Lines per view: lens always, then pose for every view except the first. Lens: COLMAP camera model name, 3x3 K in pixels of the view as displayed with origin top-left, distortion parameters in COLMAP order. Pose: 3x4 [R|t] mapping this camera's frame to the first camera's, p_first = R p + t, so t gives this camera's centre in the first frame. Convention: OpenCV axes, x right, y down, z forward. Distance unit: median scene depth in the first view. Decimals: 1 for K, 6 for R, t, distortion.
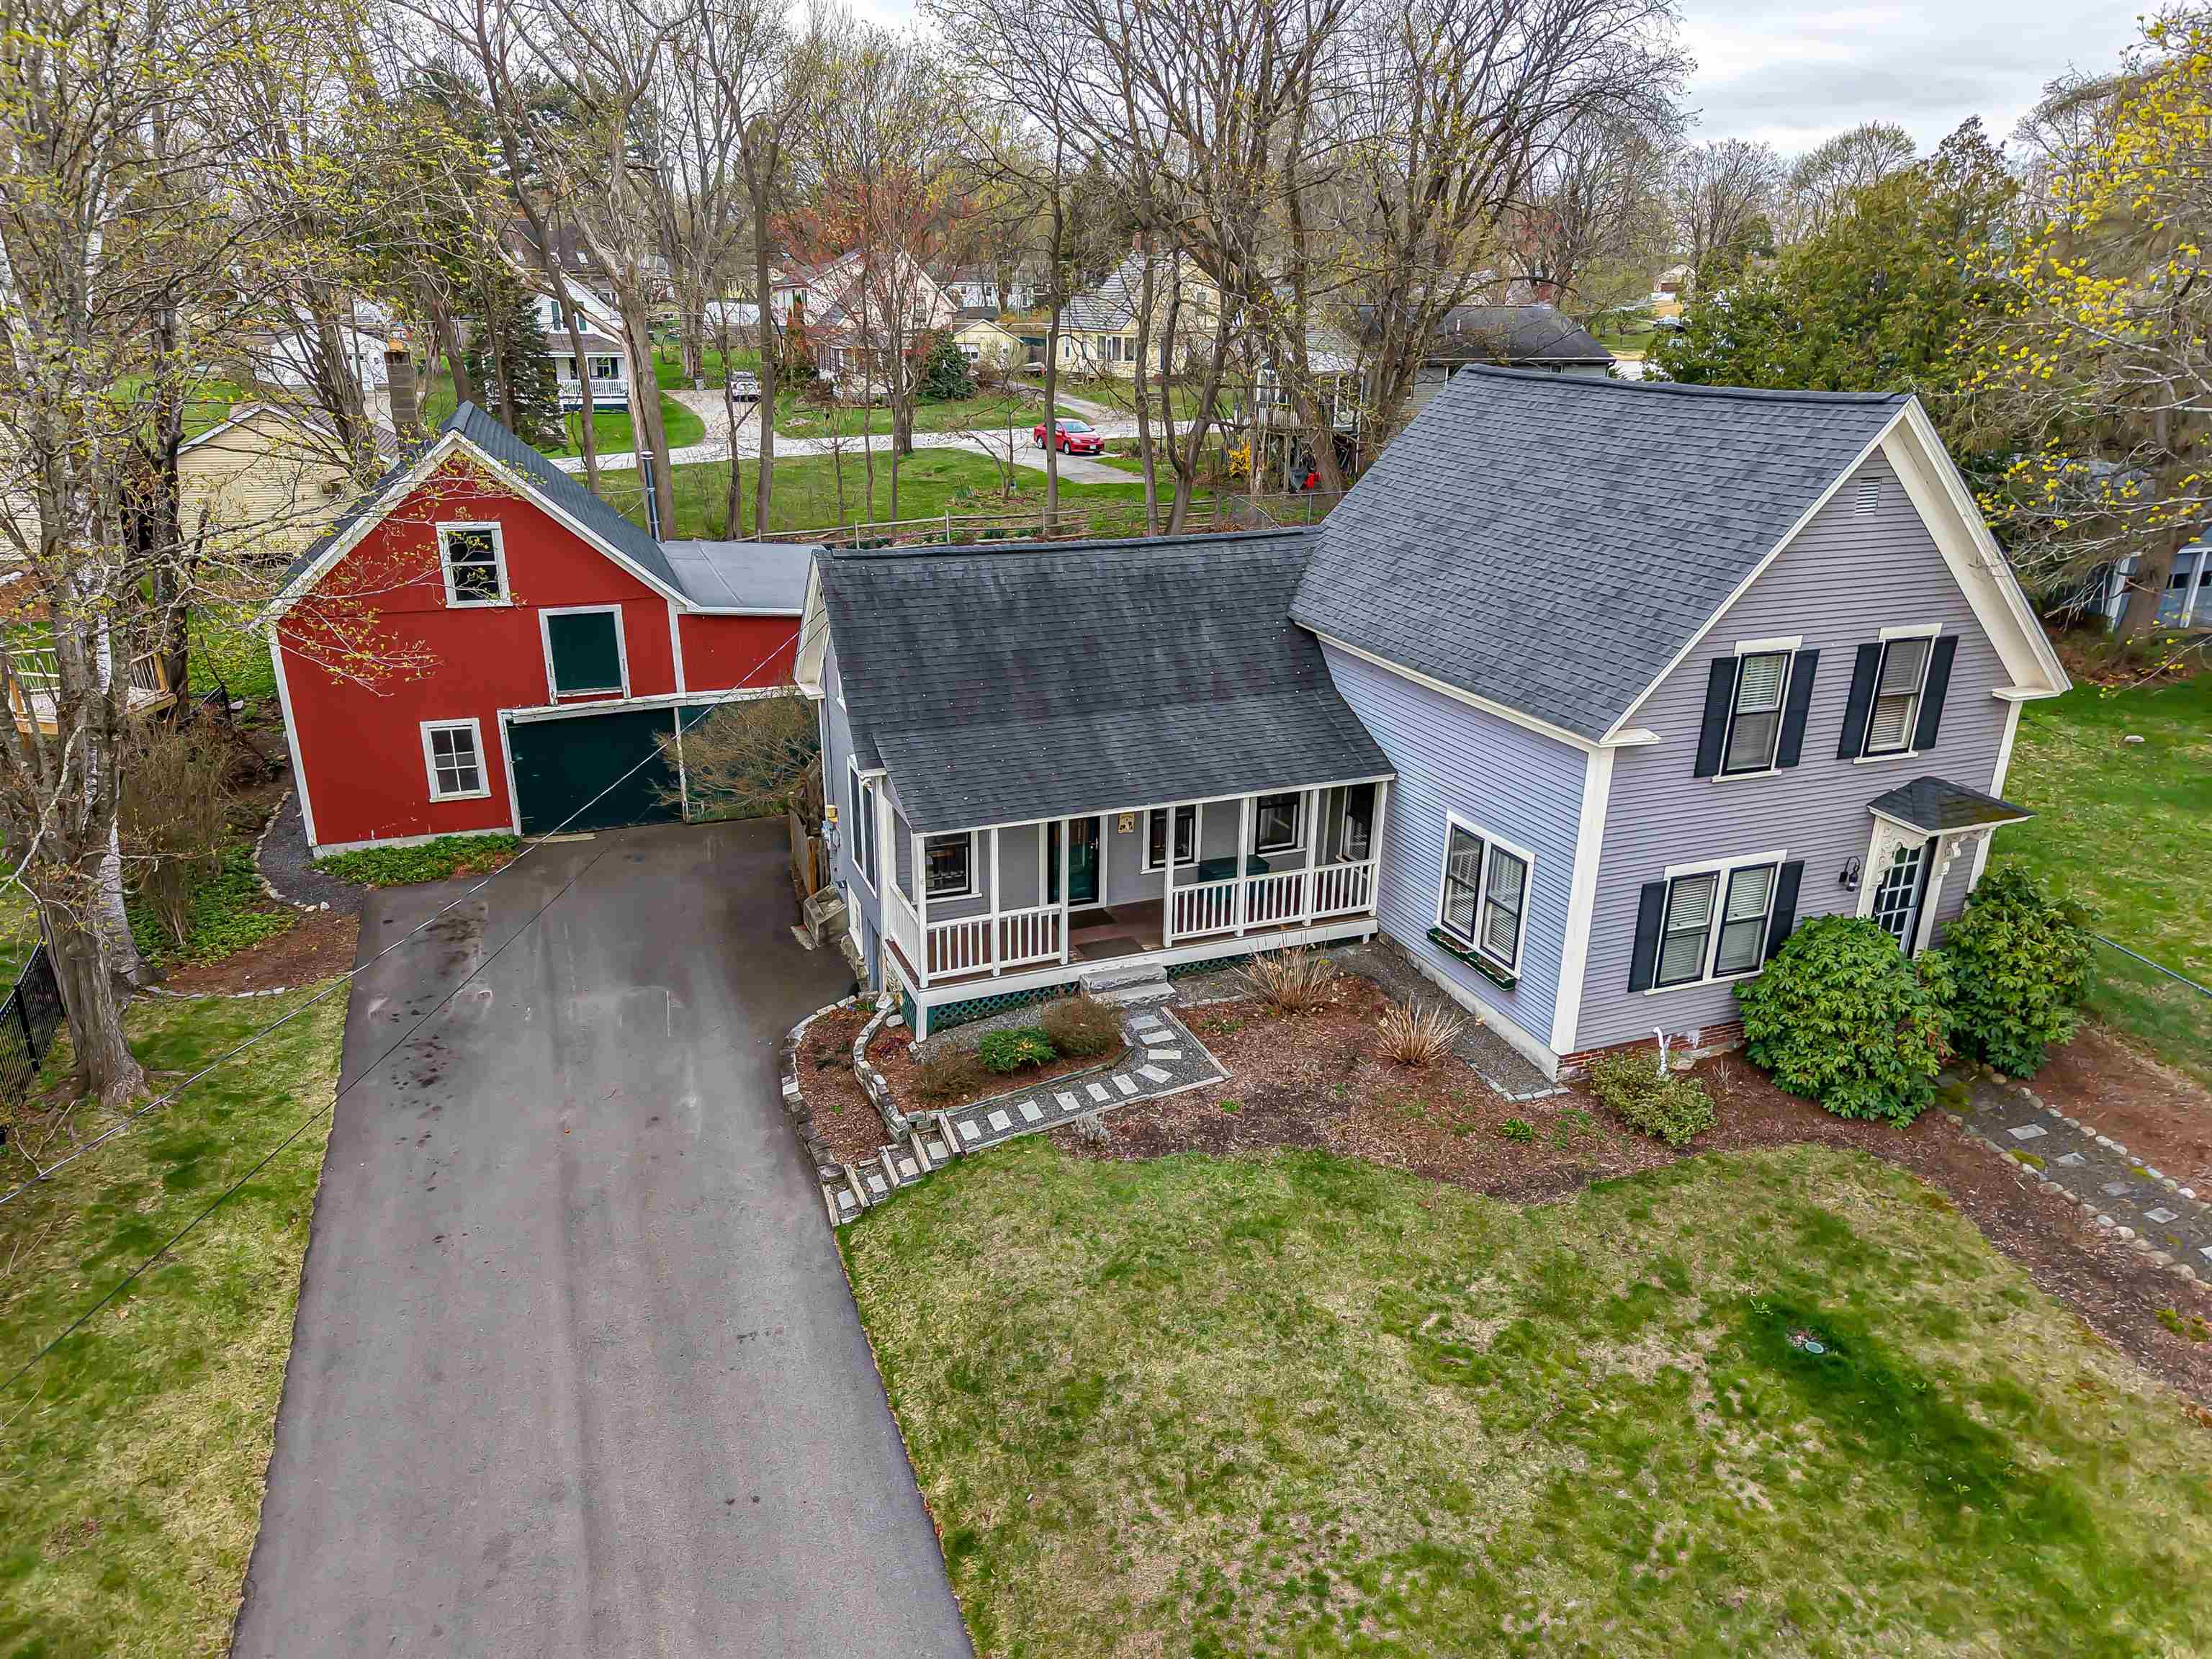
lens RADIAL K [[1479.5, 0, 1097.9], [0, 1479.5, 829.9], [0, 0, 1]] dist [0.024400, -0.007277]
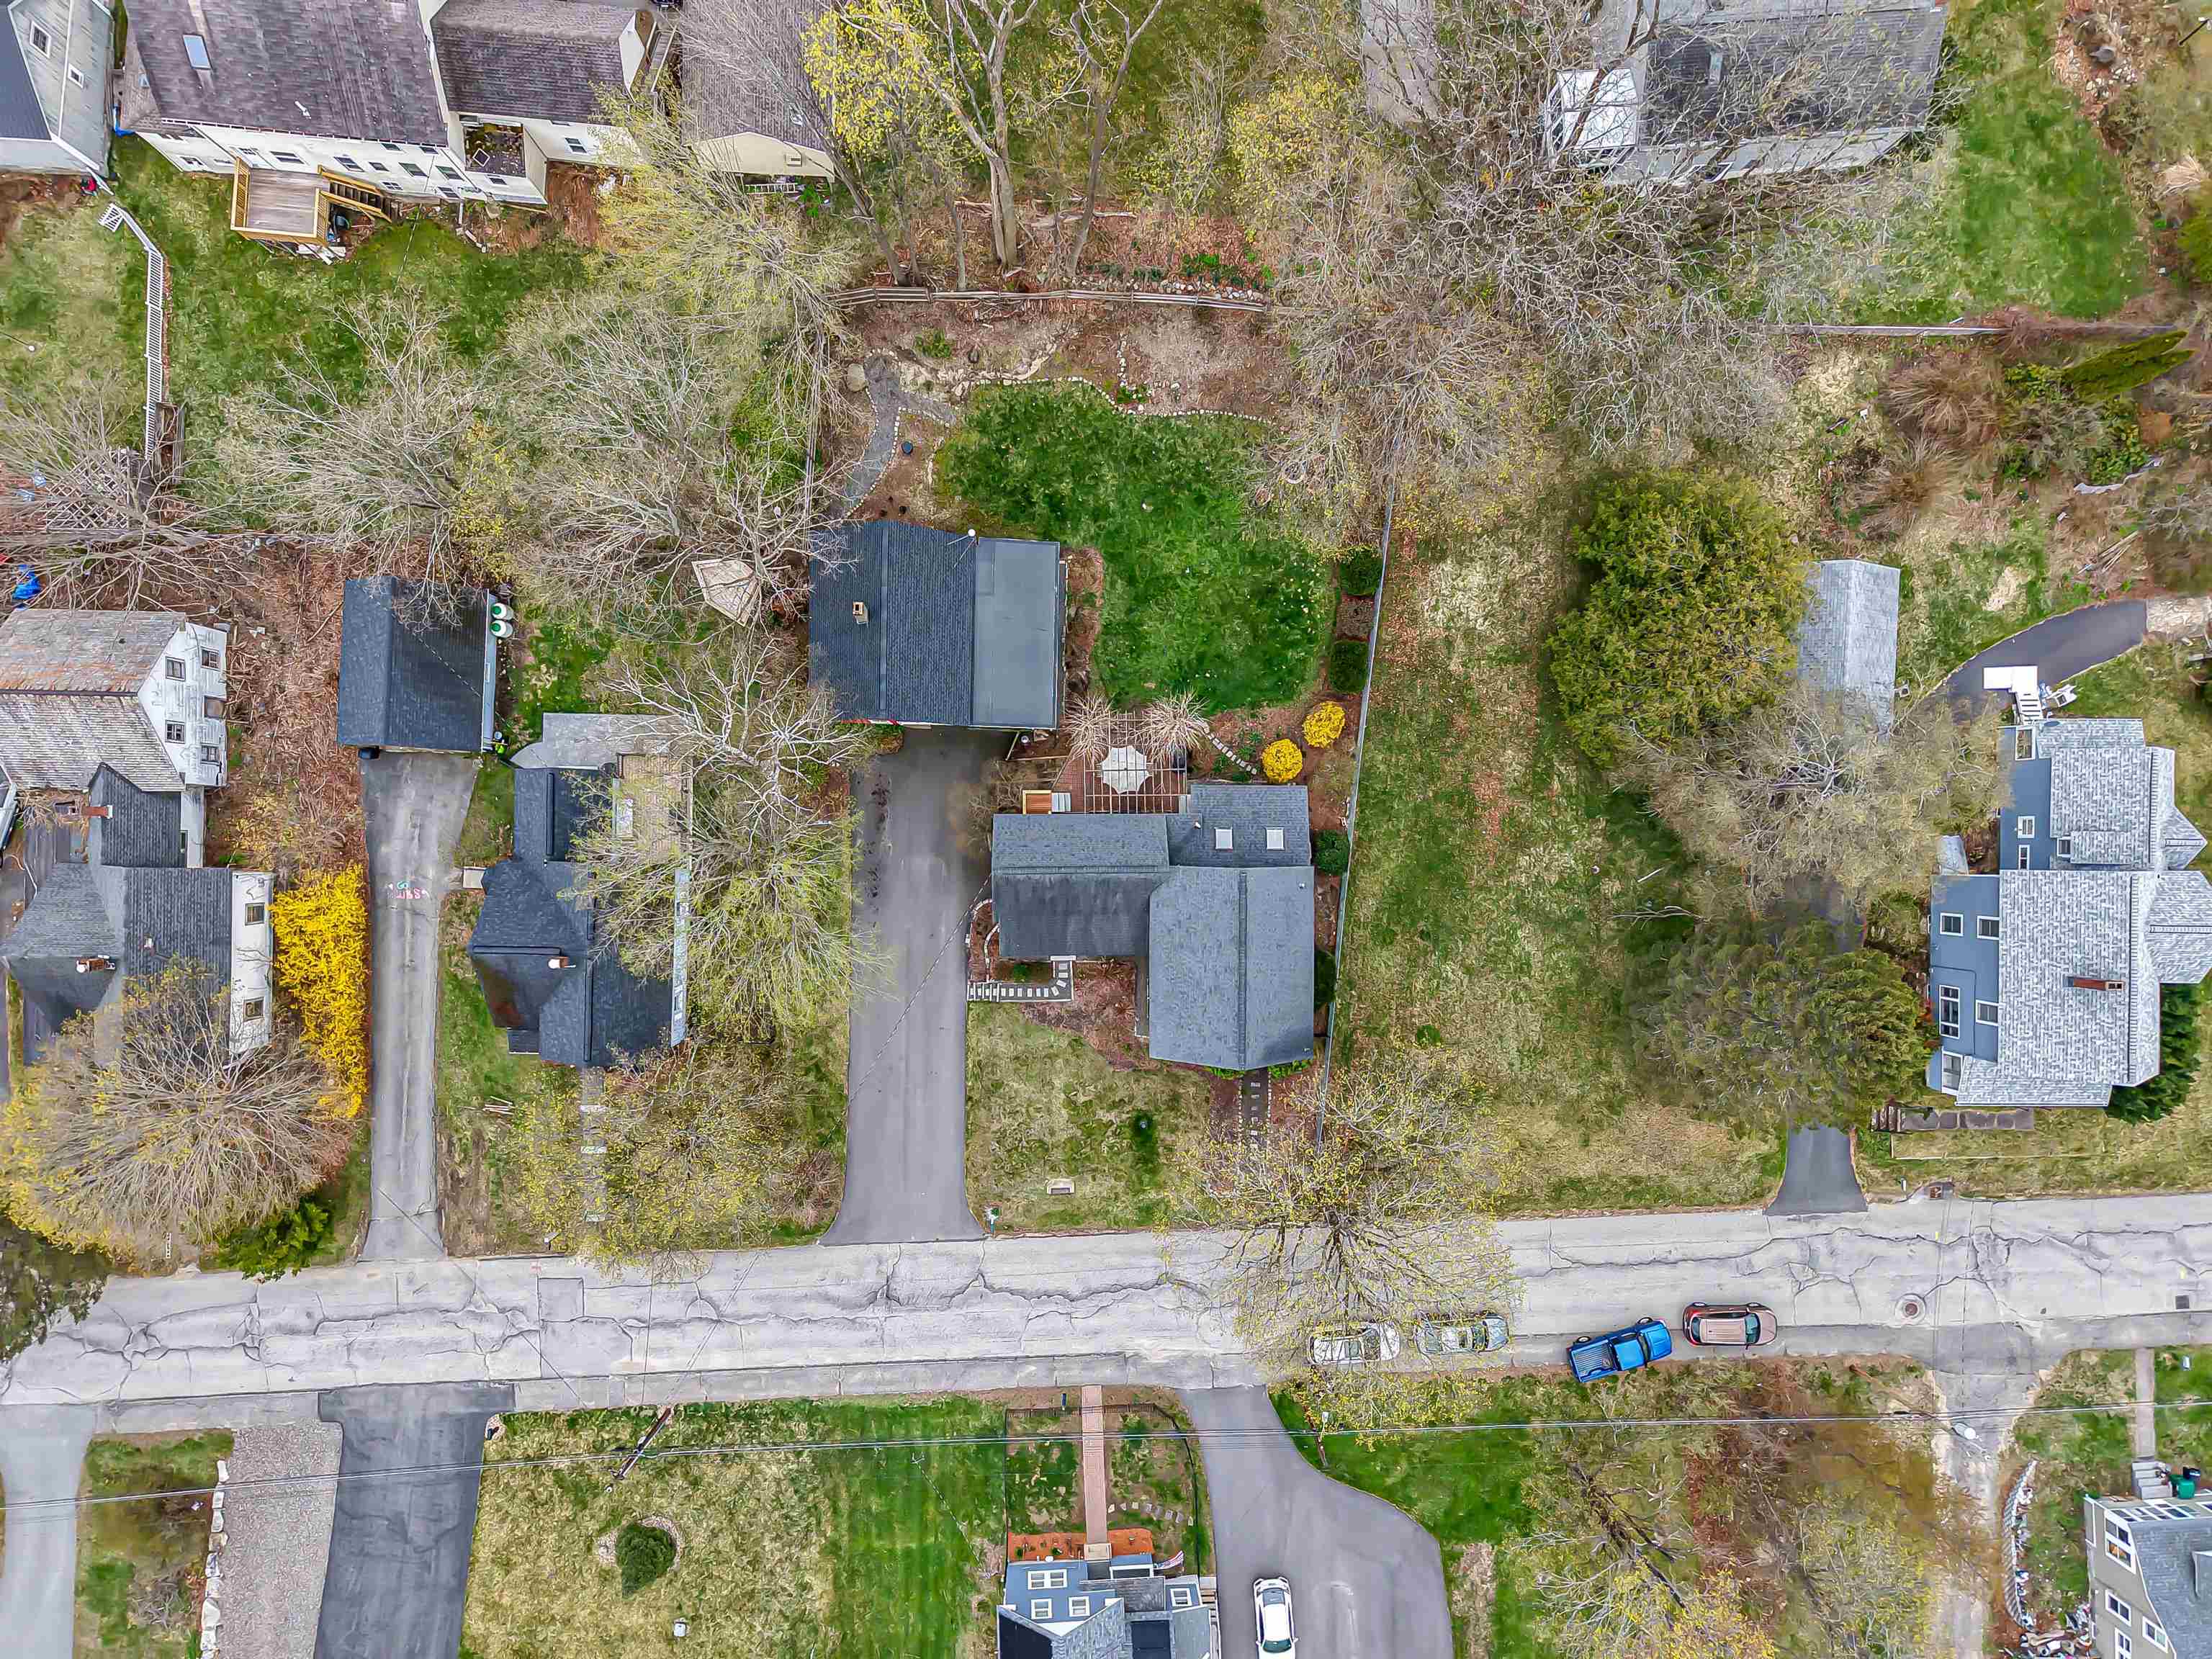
lens RADIAL K [[1479.5, 0, 1104.5], [0, 1479.5, 841.3], [0, 0, 1]] dist [0.024400, -0.007277]
pose [[0.930226, 0.365868, 0.028649, -0.095513], [-0.151539, 0.311843, 0.937971, -3.619685], [0.334240, -0.876866, 0.345528, 0.082002]]
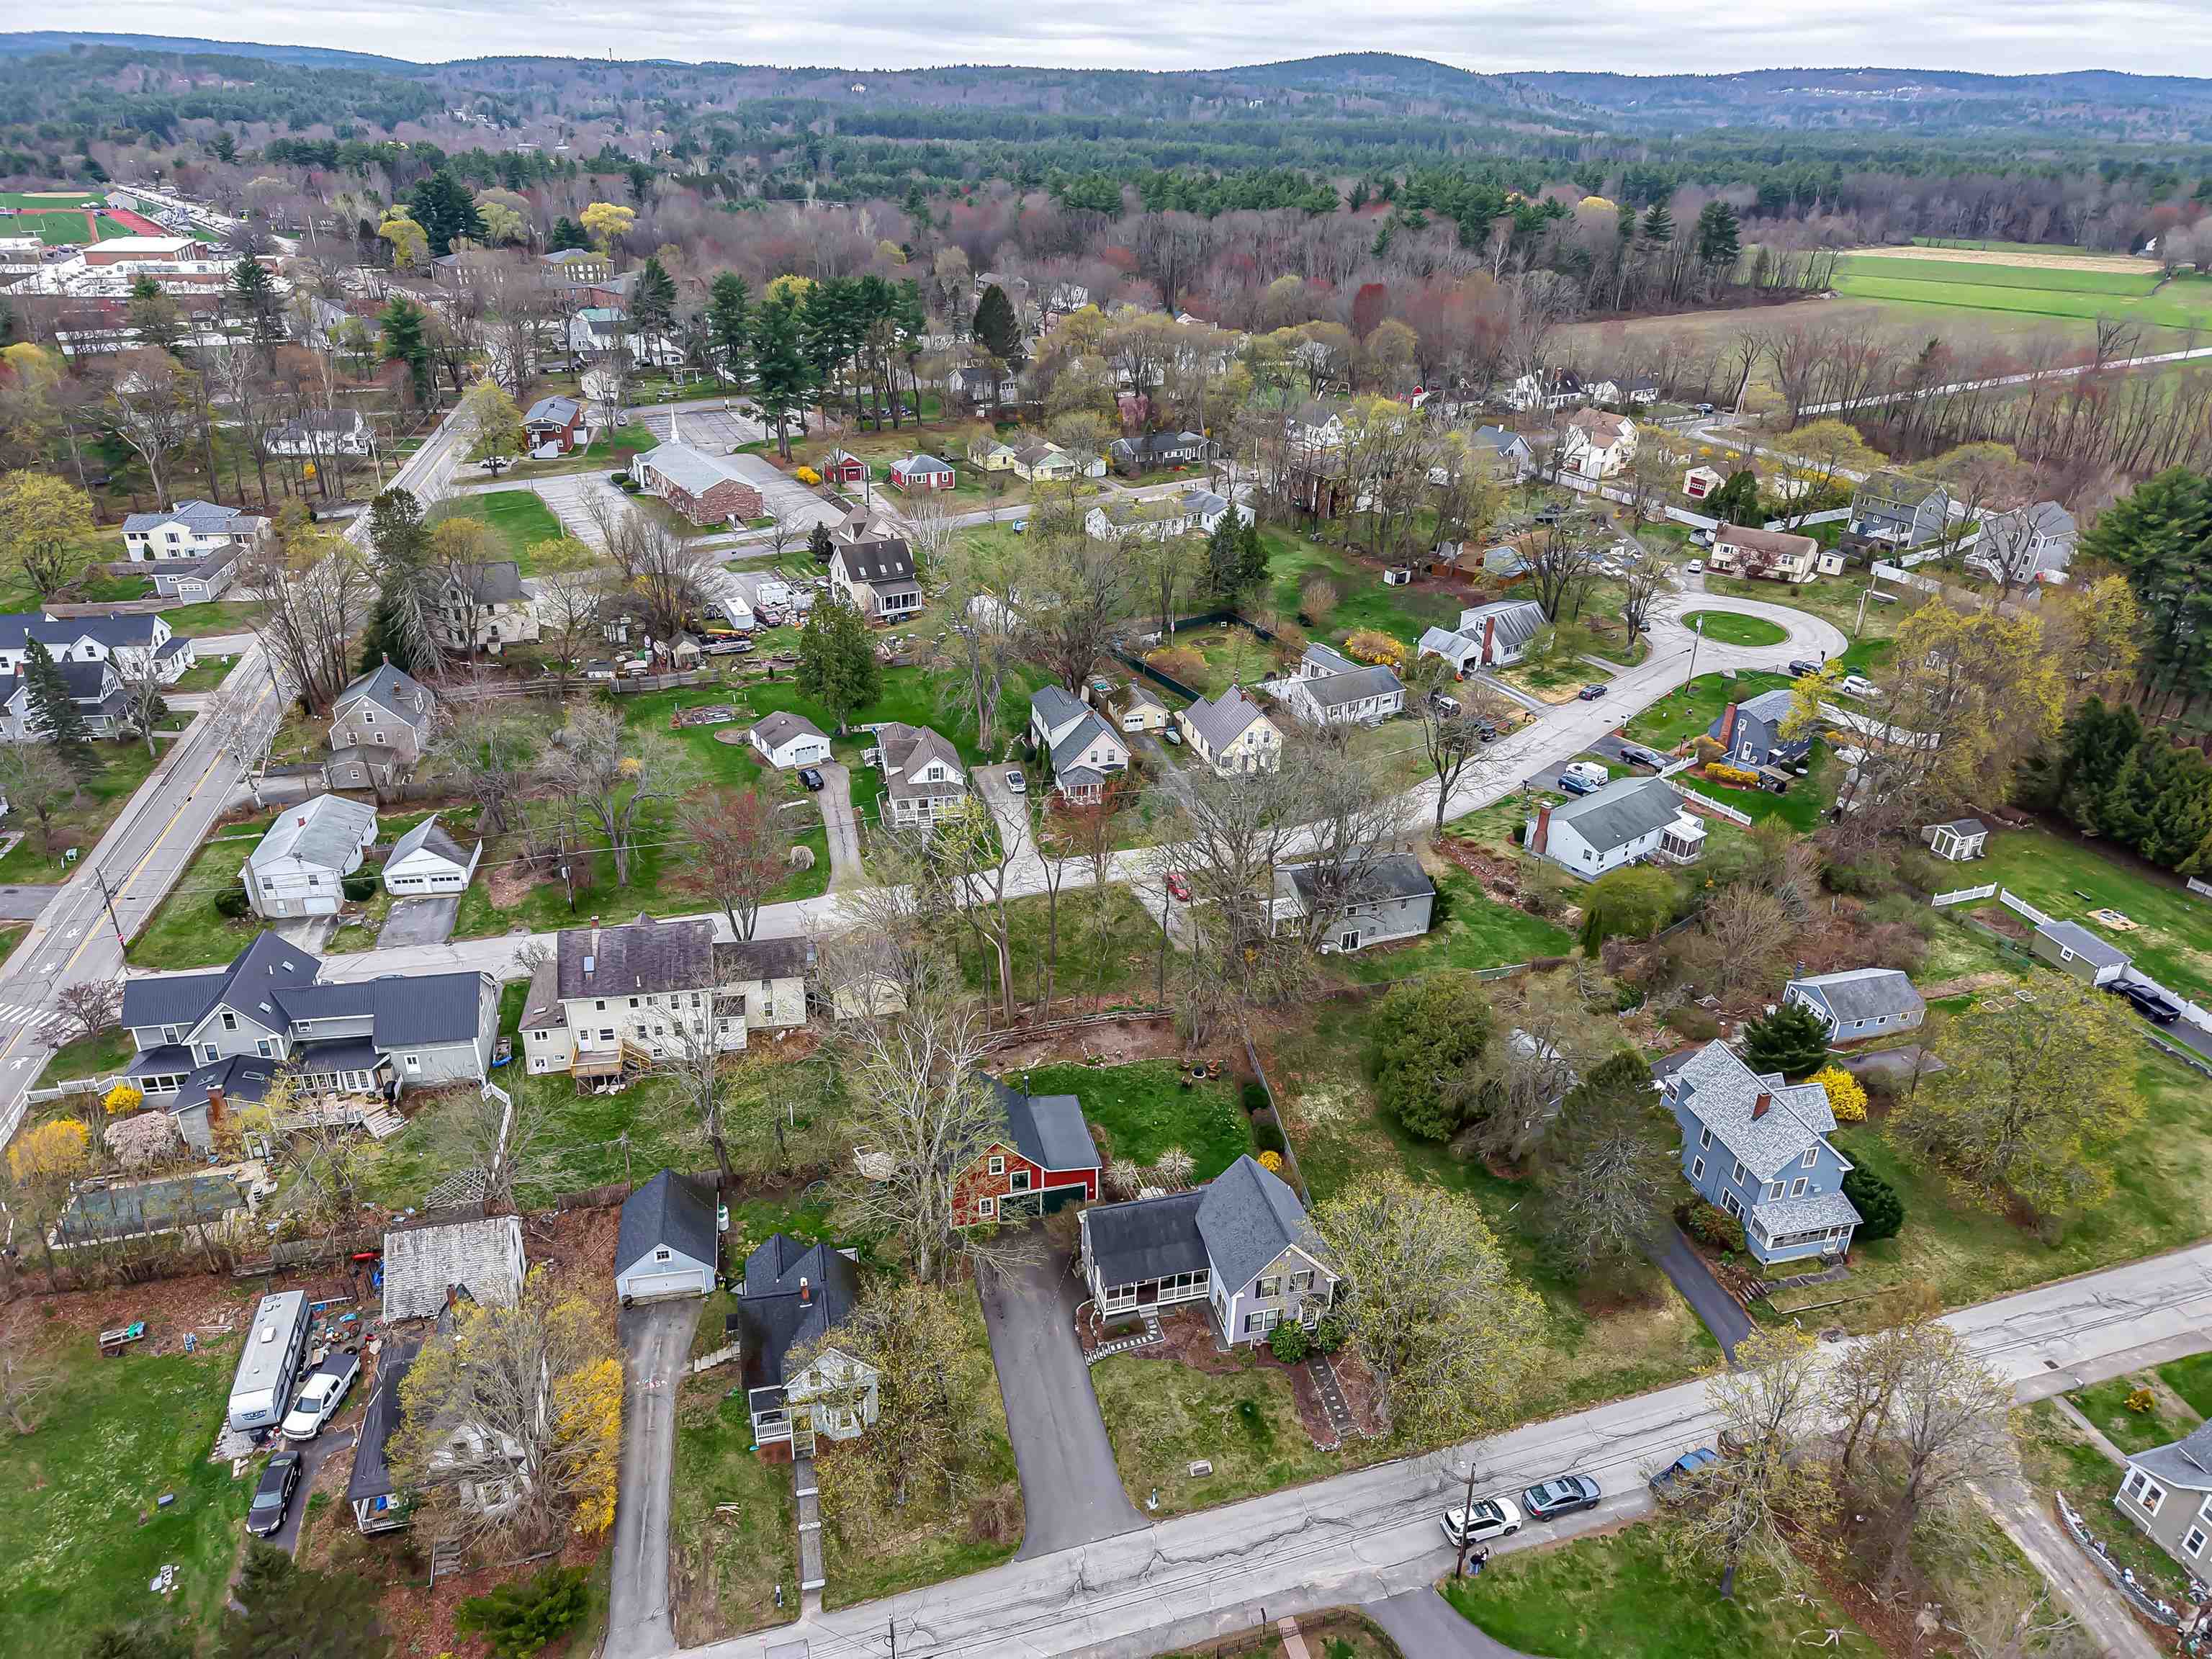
lens RADIAL K [[1479.5, 0, 1102.5], [0, 1479.5, 835.7], [0, 0, 1]] dist [0.024400, -0.007277]
pose [[0.993027, 0.066280, -0.097493, 0.263125], [-0.053395, 0.990168, 0.129290, -2.232569], [0.105104, -0.123182, 0.986803, -3.895986]]
